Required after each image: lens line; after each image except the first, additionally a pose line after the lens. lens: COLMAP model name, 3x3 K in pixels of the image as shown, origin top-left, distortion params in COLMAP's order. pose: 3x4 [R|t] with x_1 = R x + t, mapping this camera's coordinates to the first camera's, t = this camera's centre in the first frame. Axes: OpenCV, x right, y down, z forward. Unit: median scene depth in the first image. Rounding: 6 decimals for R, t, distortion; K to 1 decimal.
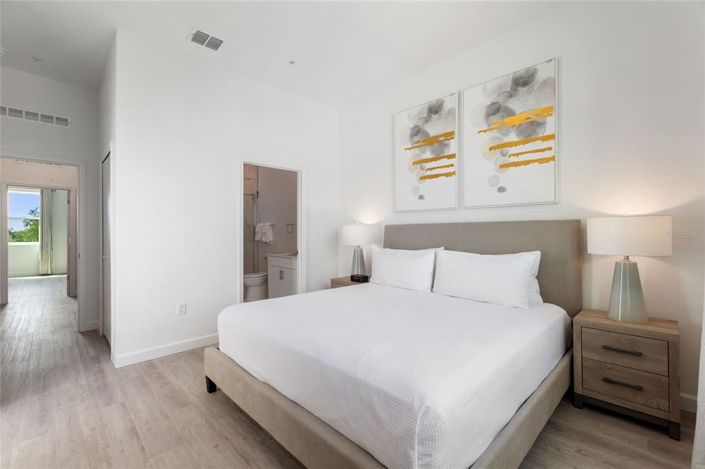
lens RADIAL K [[313.4, 0, 354.3], [0, 313.4, 234.9], [0, 0, 1]] dist [0.008709, 0.000770]
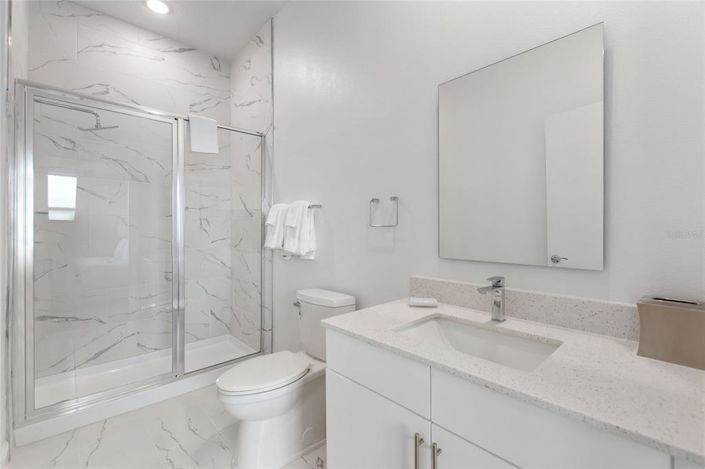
lens RADIAL K [[272.7, 0, 339.7], [0, 272.7, 232.9], [0, 0, 1]] dist [-0.022655, -0.000669]
pose [[0.999374, -0.007518, -0.034558, -0.217386], [0.007508, 0.999972, -0.000415, -0.001225], [0.034560, 0.000155, 0.999403, 0.680218]]
